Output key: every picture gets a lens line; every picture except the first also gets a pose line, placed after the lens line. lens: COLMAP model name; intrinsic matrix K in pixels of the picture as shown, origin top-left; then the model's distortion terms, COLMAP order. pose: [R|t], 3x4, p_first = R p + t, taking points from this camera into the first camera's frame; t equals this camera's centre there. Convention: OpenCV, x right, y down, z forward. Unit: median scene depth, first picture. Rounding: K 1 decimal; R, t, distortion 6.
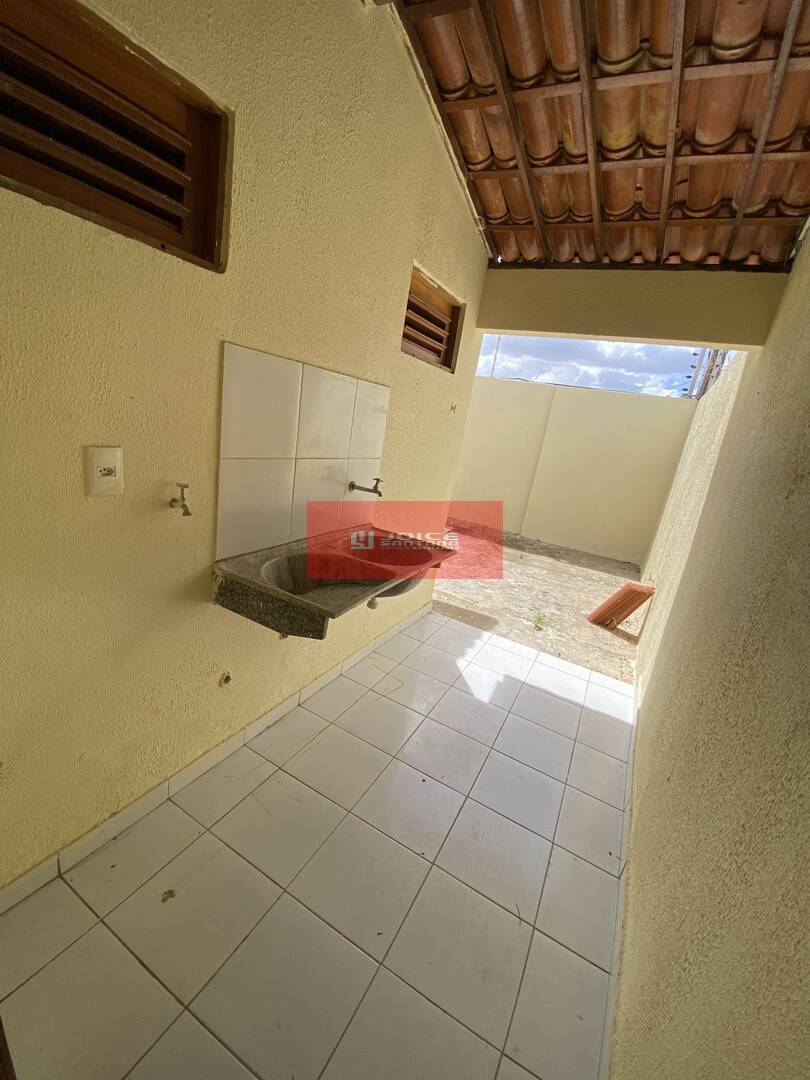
lens RADIAL K [[439.1, 0, 405.0], [0, 439.1, 540.0], [0, 0, 1]] dist [0.000226, -0.000061]
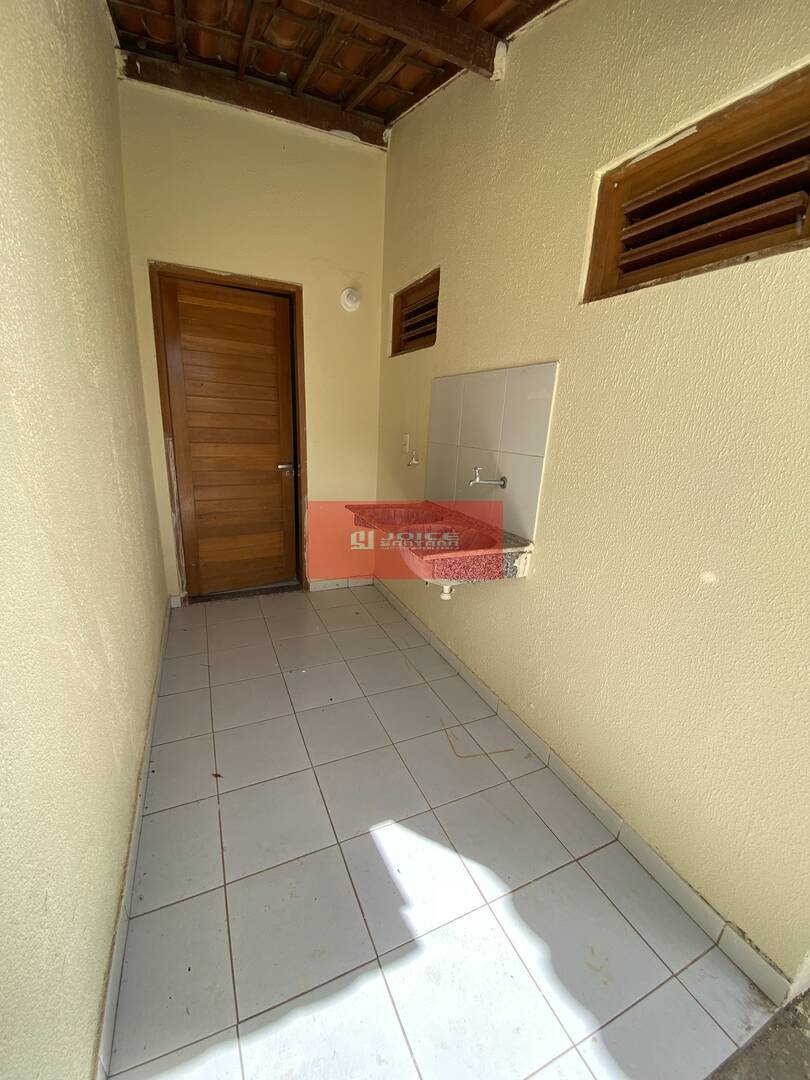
lens RADIAL K [[439.1, 0, 405.0], [0, 439.1, 540.0], [0, 0, 1]] dist [0.000226, -0.000061]
pose [[-0.582720, 0.062868, -0.810238, 0.322516], [-0.359502, 0.874204, 0.326383, -0.103020], [0.728832, 0.481472, -0.486815, 0.574008]]
